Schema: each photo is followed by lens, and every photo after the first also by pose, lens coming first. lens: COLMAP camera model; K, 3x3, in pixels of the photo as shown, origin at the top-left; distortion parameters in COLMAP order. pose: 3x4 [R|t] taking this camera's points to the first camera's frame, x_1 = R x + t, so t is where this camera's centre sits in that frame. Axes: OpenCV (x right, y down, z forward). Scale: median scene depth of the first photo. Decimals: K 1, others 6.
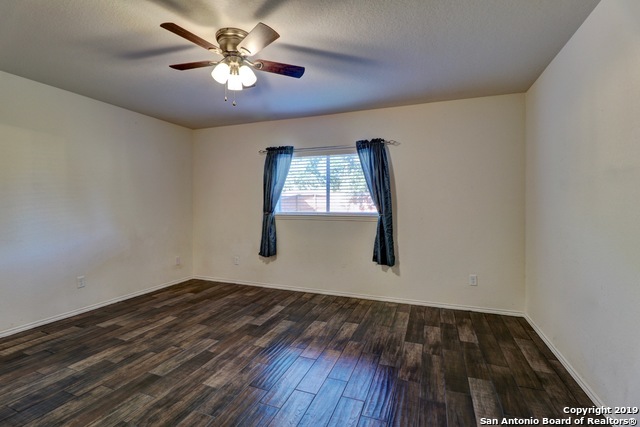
lens RADIAL K [[294.5, 0, 323.9], [0, 294.5, 203.6], [0, 0, 1]] dist [-0.003671, -0.005760]
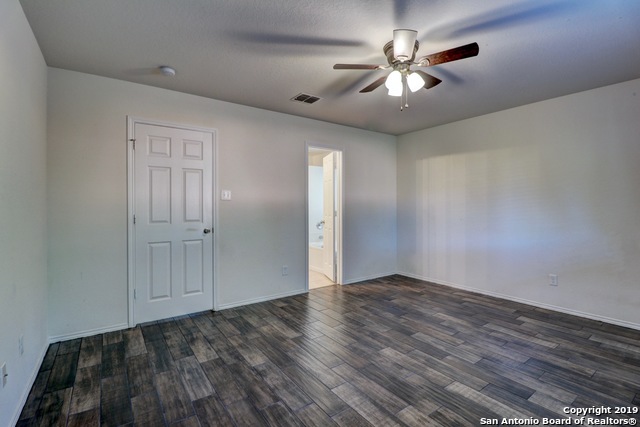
lens RADIAL K [[294.5, 0, 313.9], [0, 294.5, 213.5], [0, 0, 1]] dist [-0.003671, -0.005760]
pose [[-0.570033, 0.023889, -0.821274, 0.650894], [0.003087, 0.999632, 0.026934, 0.007664], [0.821616, 0.012818, -0.569897, 1.200118]]
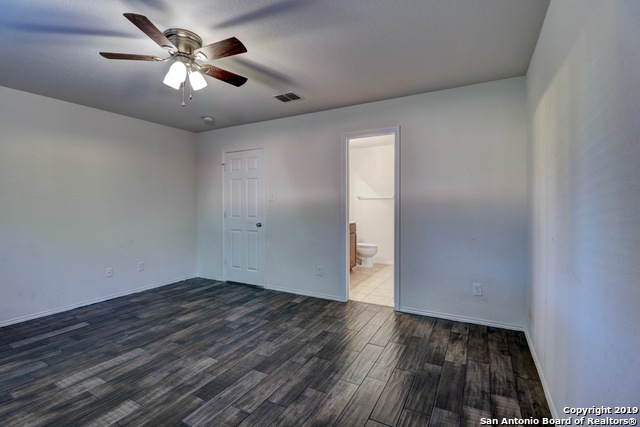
lens RADIAL K [[294.5, 0, 320.6], [0, 294.5, 210.7], [0, 0, 1]] dist [-0.003671, -0.005760]
pose [[-0.989056, 0.005852, 0.147426, -0.816019], [0.008883, 0.999762, 0.019908, 0.007275], [-0.147274, 0.021000, -0.988873, 1.713445]]
